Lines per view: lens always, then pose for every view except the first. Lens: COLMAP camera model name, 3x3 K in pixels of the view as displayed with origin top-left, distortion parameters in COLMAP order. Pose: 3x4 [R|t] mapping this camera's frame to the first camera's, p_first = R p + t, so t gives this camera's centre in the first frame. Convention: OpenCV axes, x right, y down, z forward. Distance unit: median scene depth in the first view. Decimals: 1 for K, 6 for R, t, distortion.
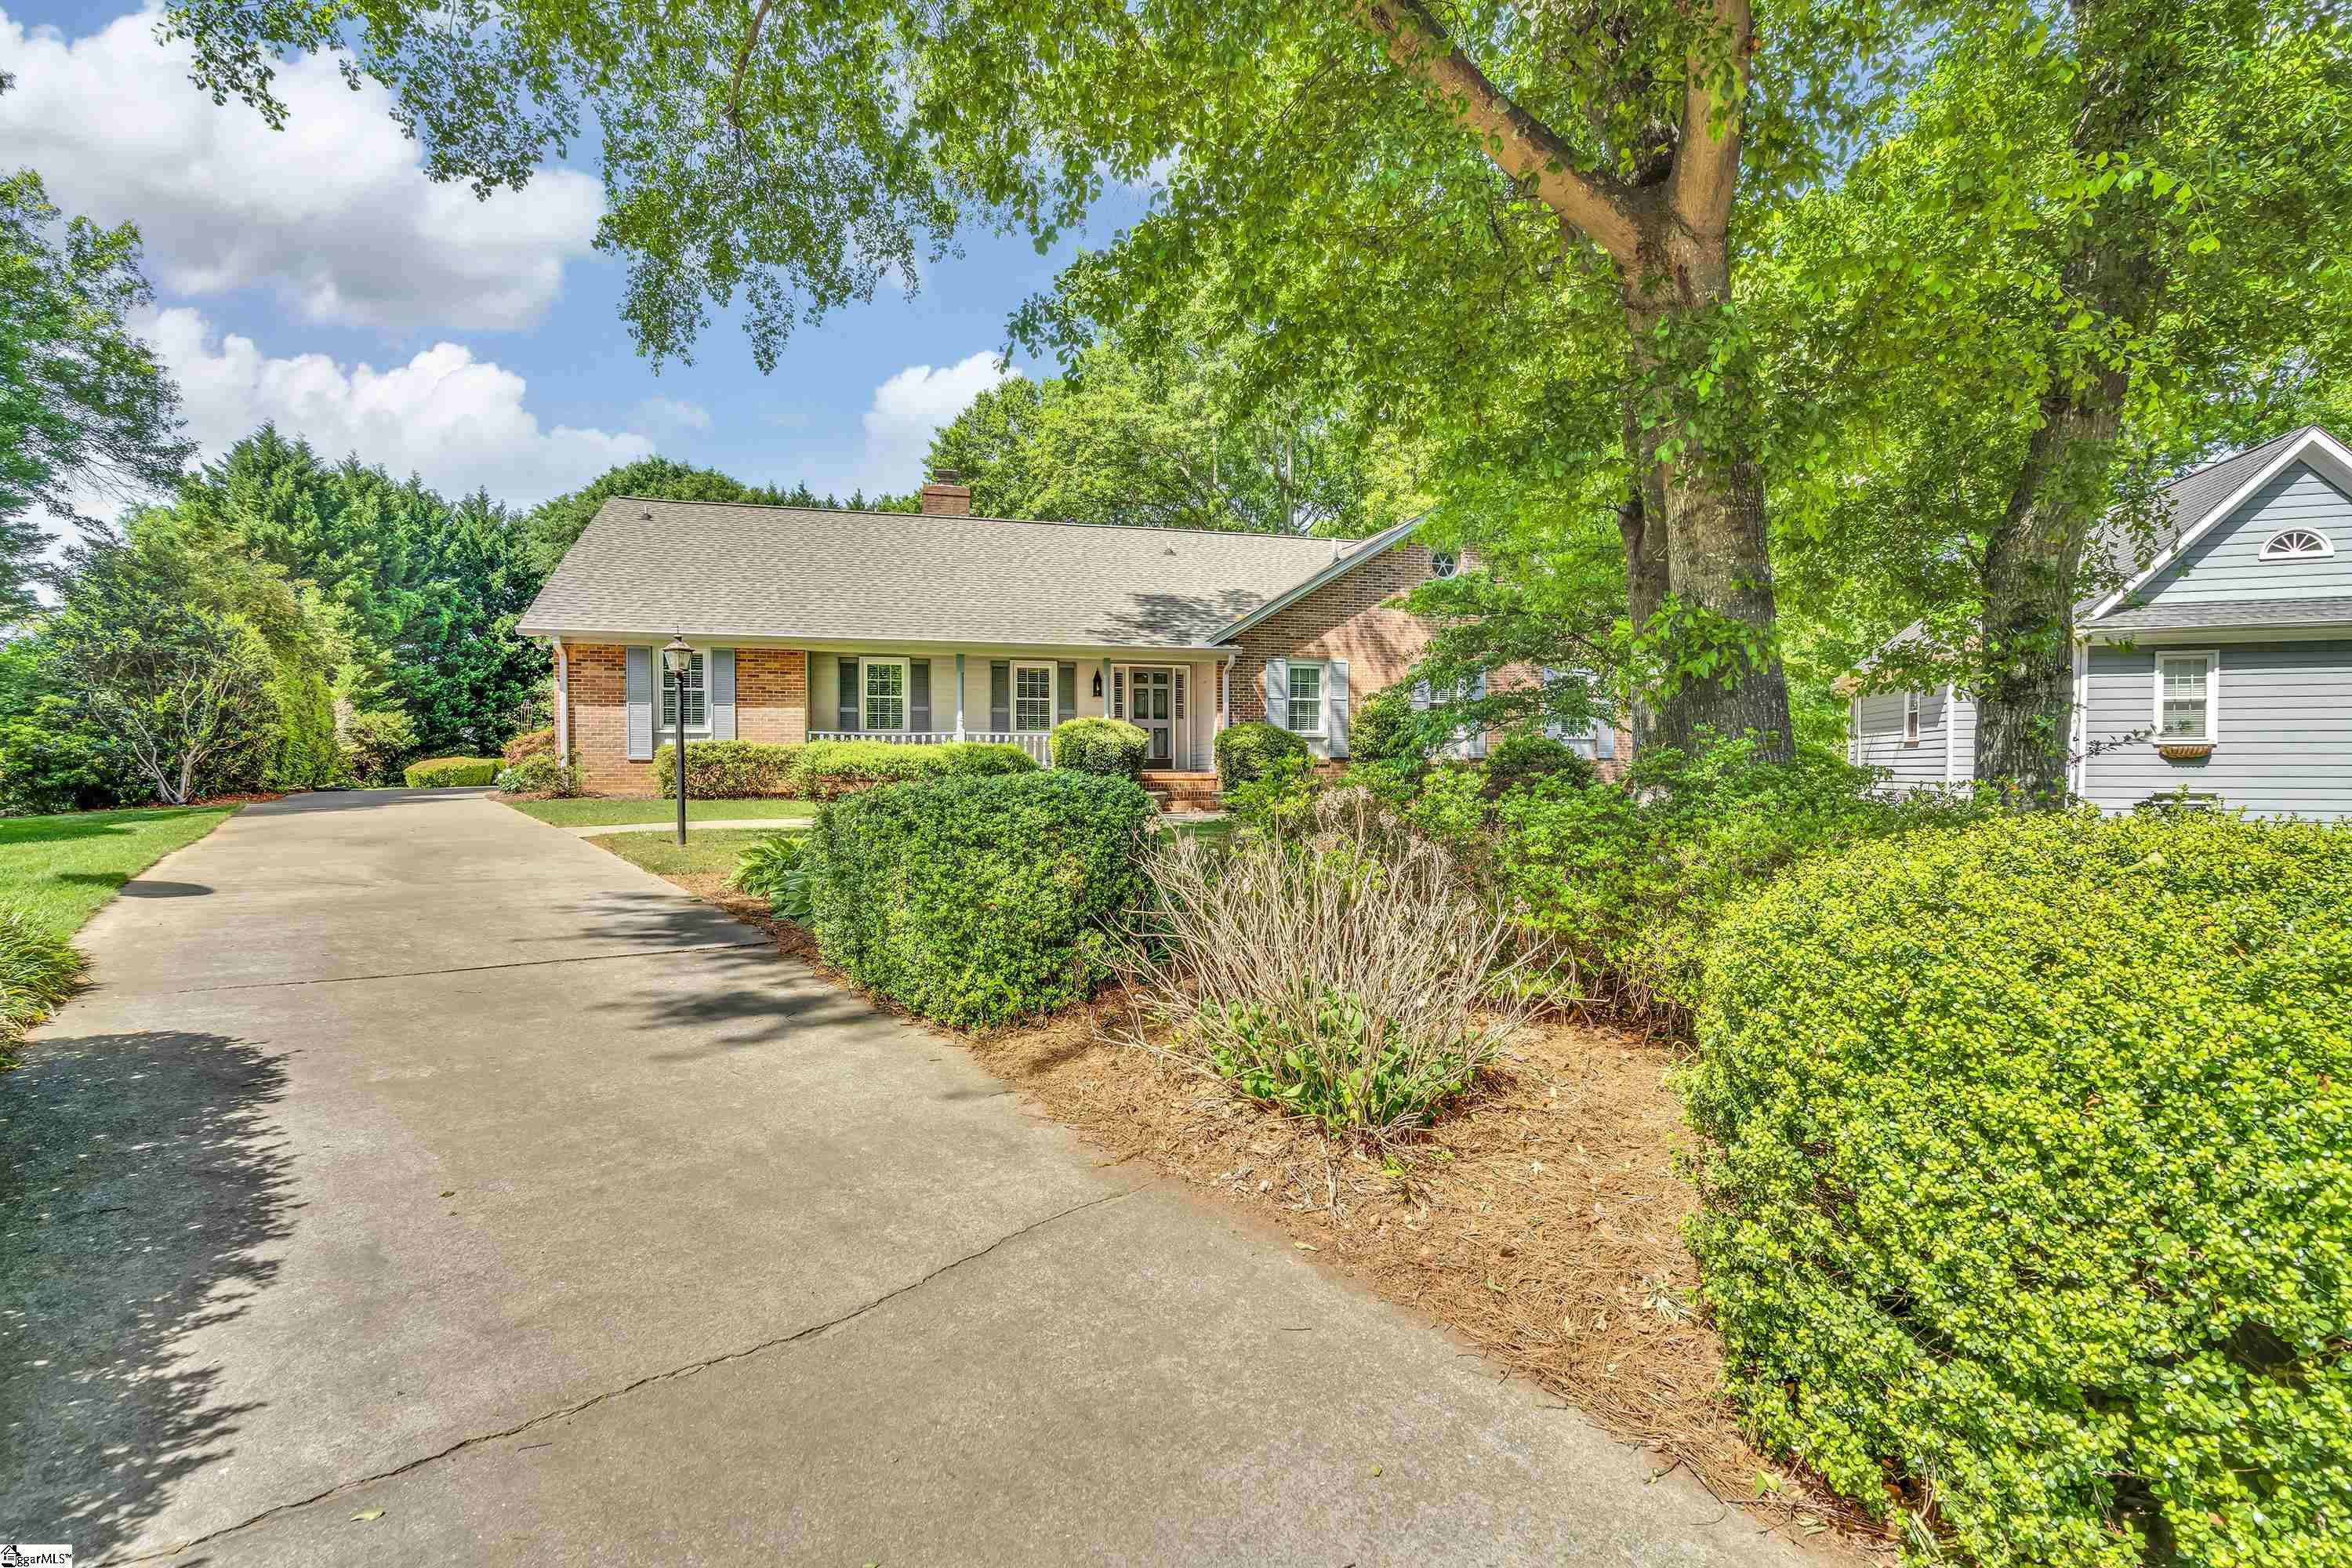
lens RADIAL K [[1024.4, 0, 1175.6], [0, 1024.4, 779.8], [0, 0, 1]] dist [-0.001604, -0.000323]
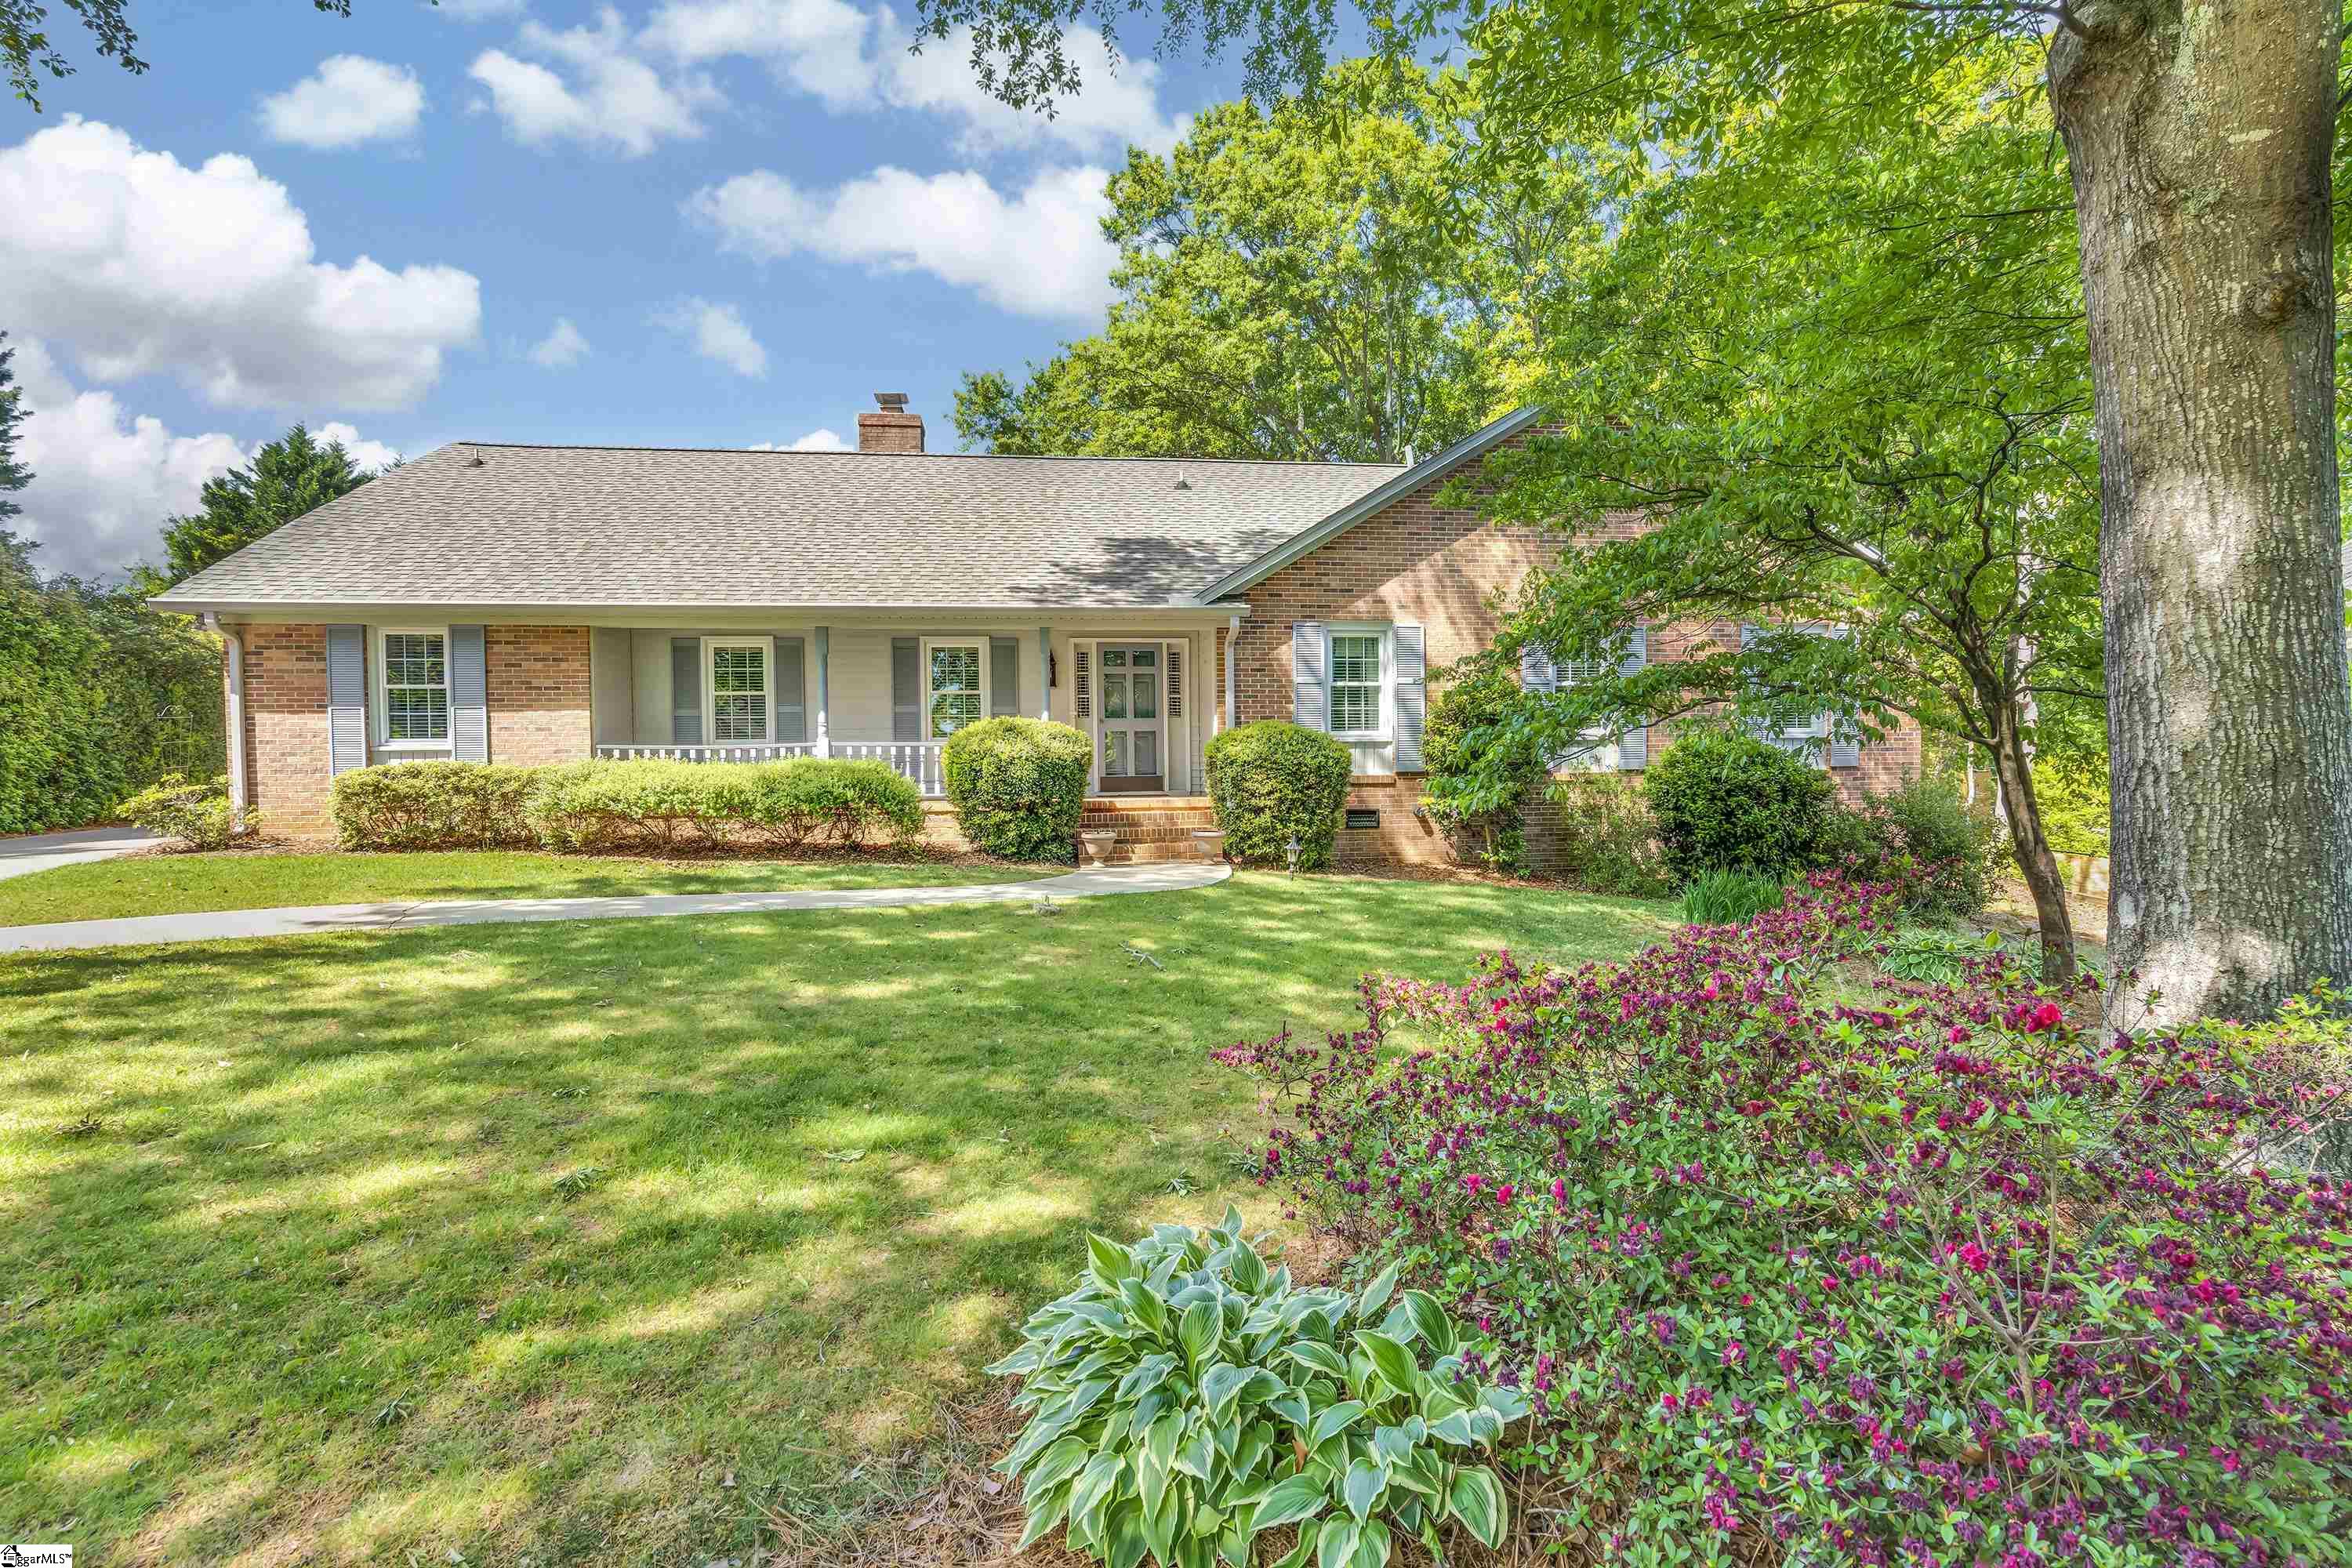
lens RADIAL K [[1024.4, 0, 1175.8], [0, 1024.4, 776.4], [0, 0, 1]] dist [-0.001604, -0.000323]
pose [[0.989597, -0.008964, -0.143585, 0.110010], [0.008369, 0.999954, -0.004751, -0.017868], [0.143621, 0.003500, 0.989627, 0.342769]]
